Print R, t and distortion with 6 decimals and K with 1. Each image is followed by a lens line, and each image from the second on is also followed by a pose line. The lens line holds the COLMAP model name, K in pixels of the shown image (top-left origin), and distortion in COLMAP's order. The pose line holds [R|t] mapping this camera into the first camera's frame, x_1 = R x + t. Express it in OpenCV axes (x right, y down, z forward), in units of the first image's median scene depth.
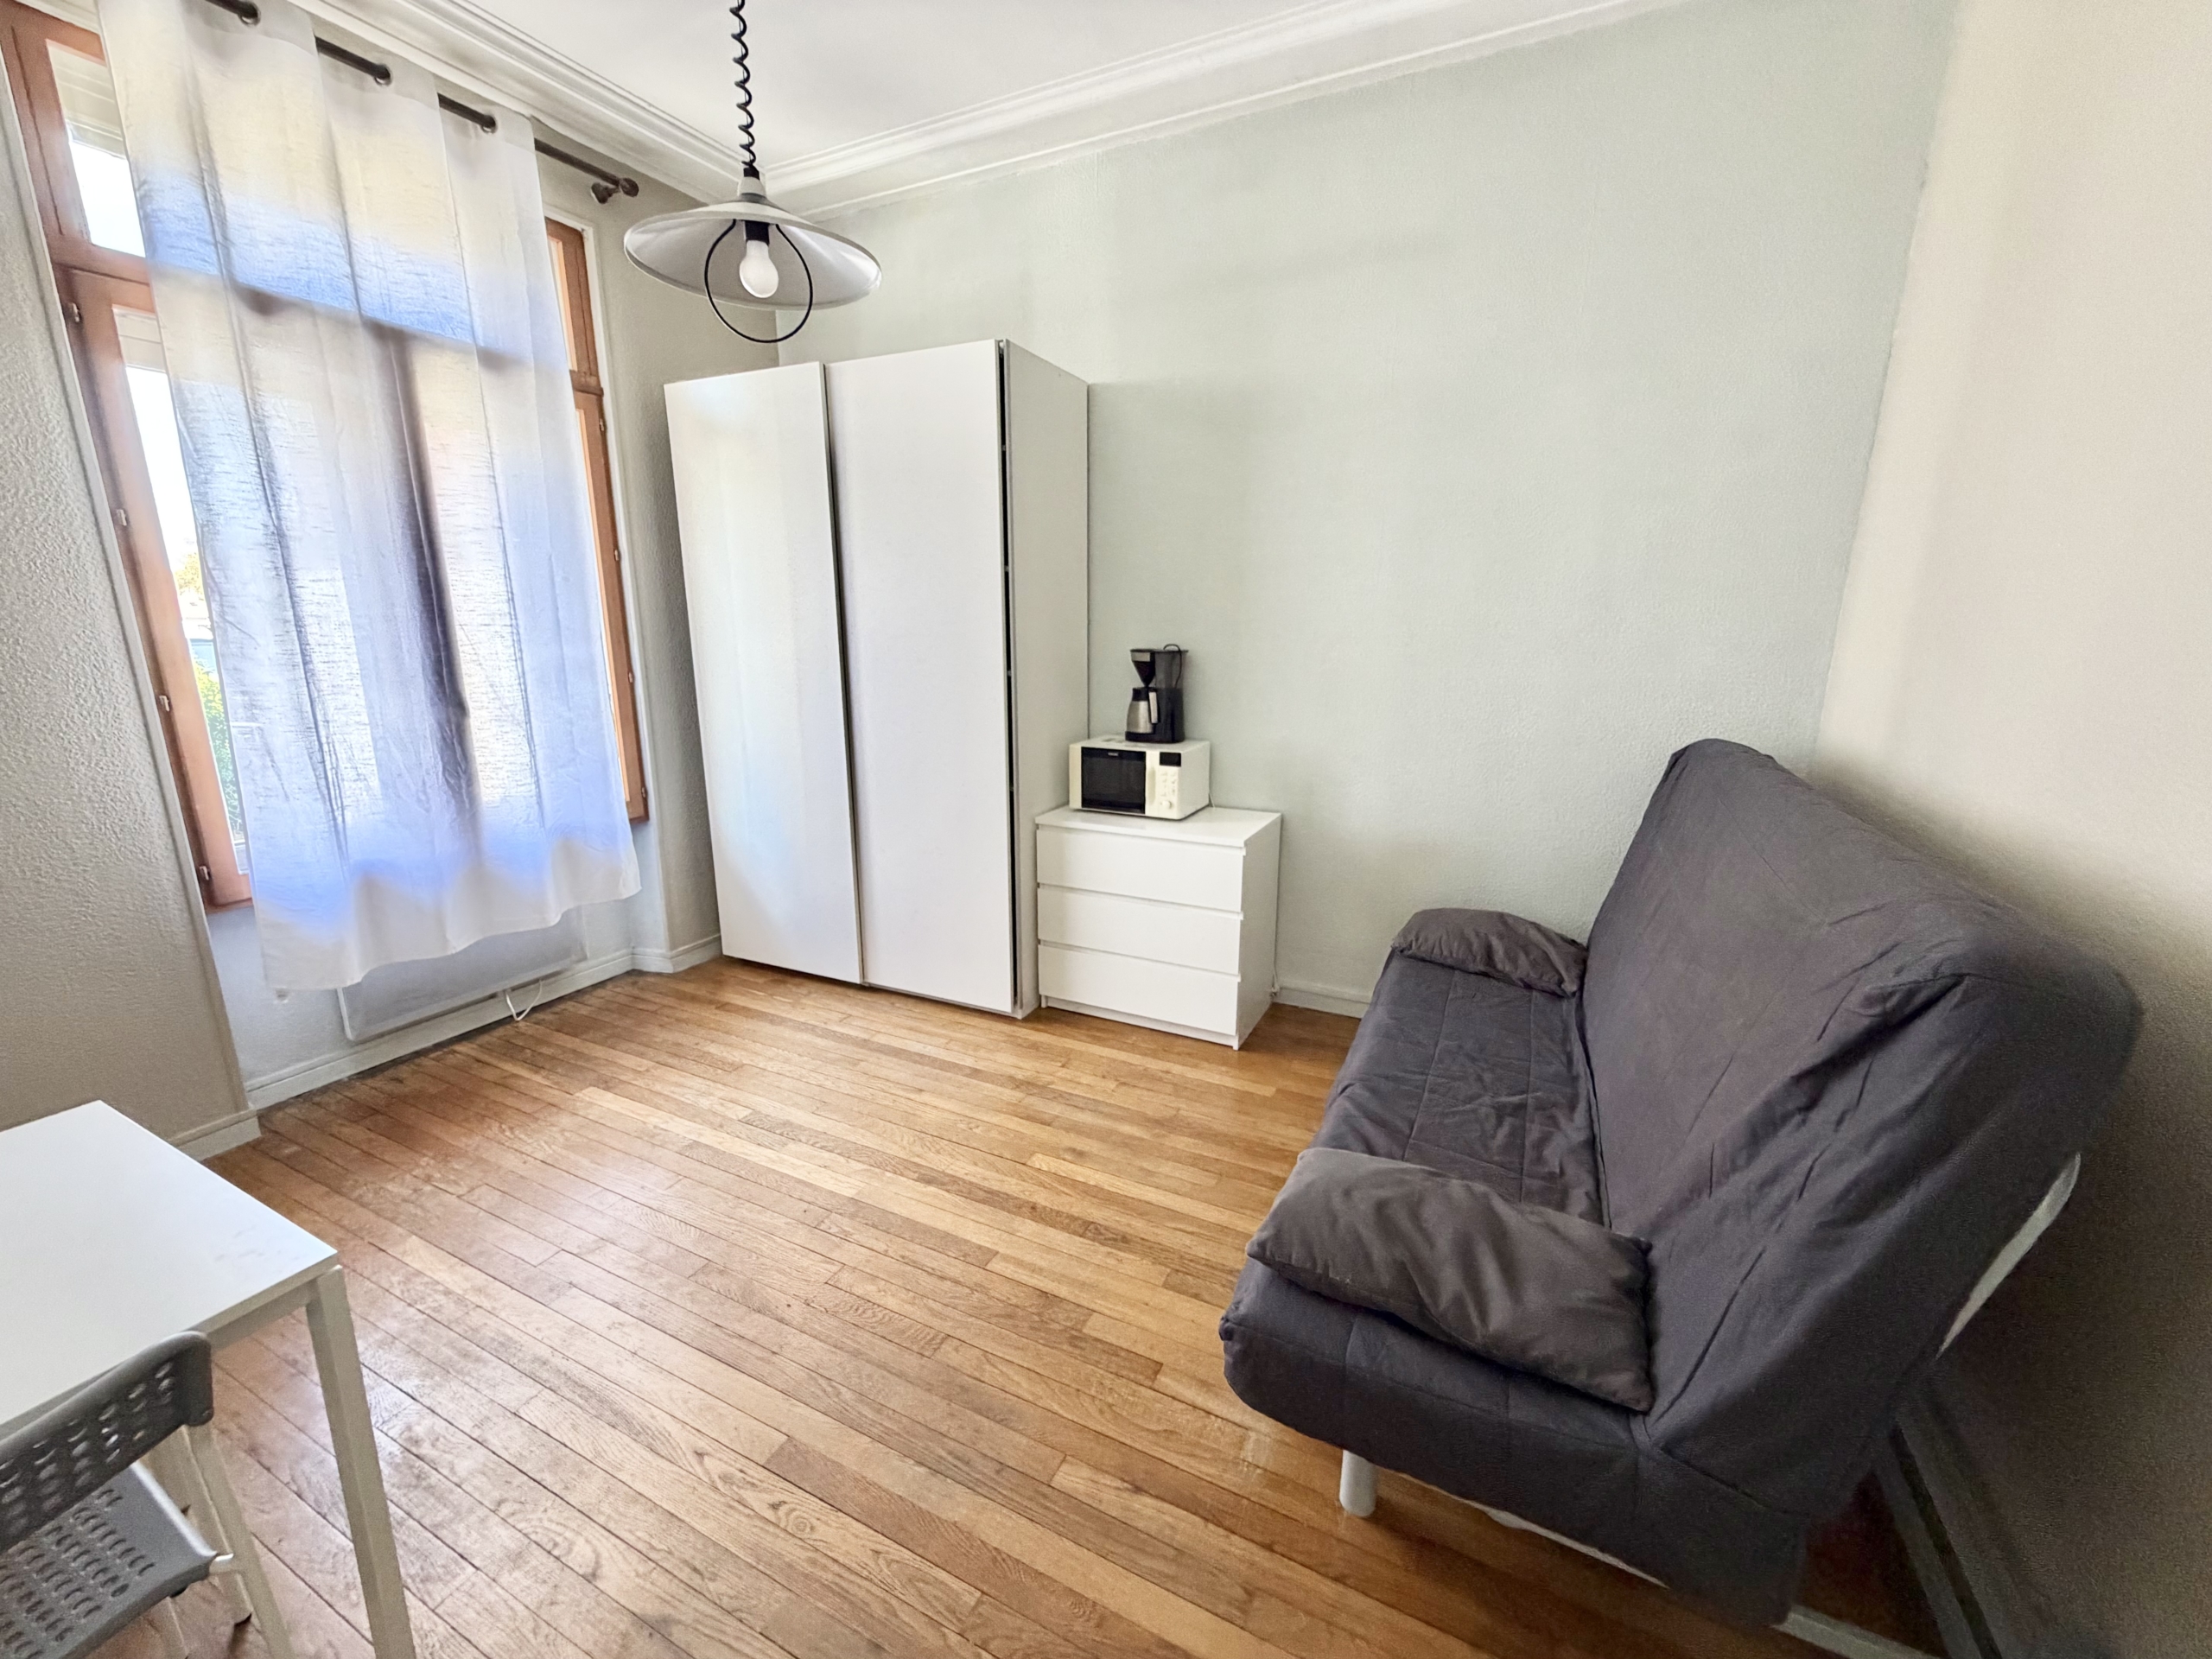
lens RADIAL K [[885.4, 0, 1100.2], [0, 885.4, 826.5], [0, 0, 1]] dist [0.000469, 0.000071]
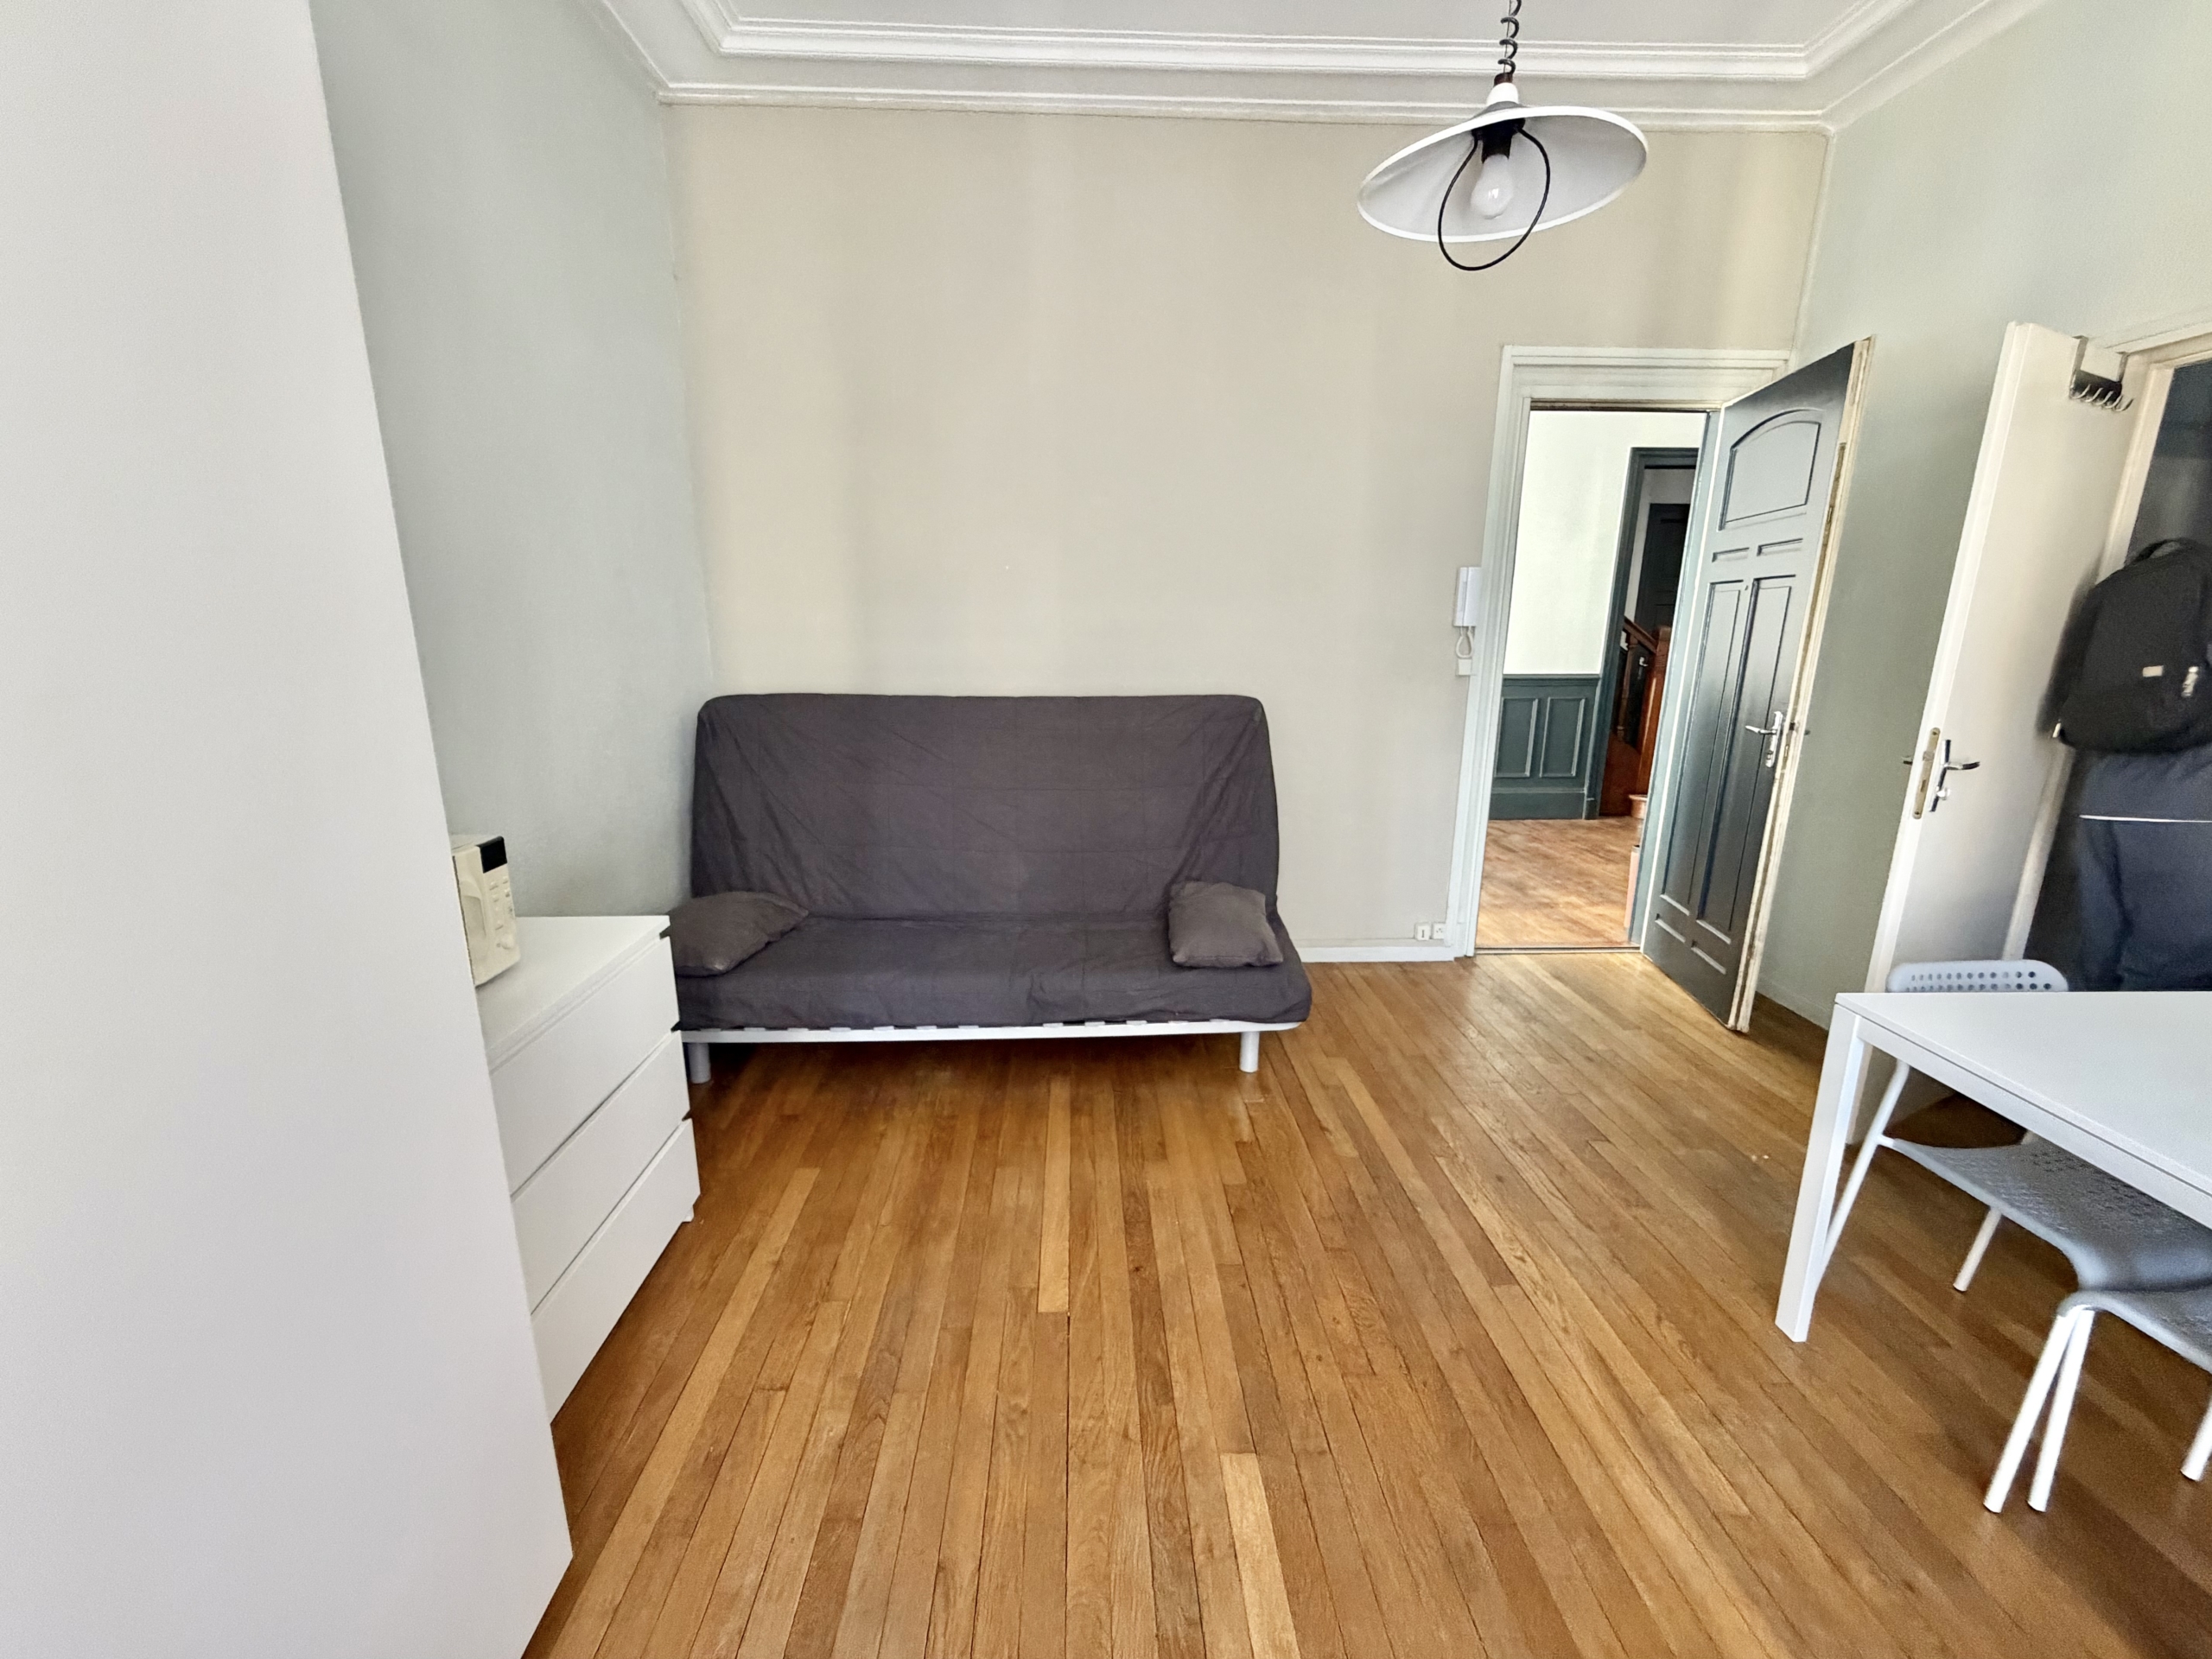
lens RADIAL K [[885.4, 0, 1102.3], [0, 885.4, 826.8], [0, 0, 1]] dist [0.000469, 0.000071]
pose [[-0.477396, -0.199184, 0.855815, -0.661161], [0.197901, 0.924571, 0.325581, -0.238274], [-0.856112, 0.324798, -0.401968, 1.147522]]
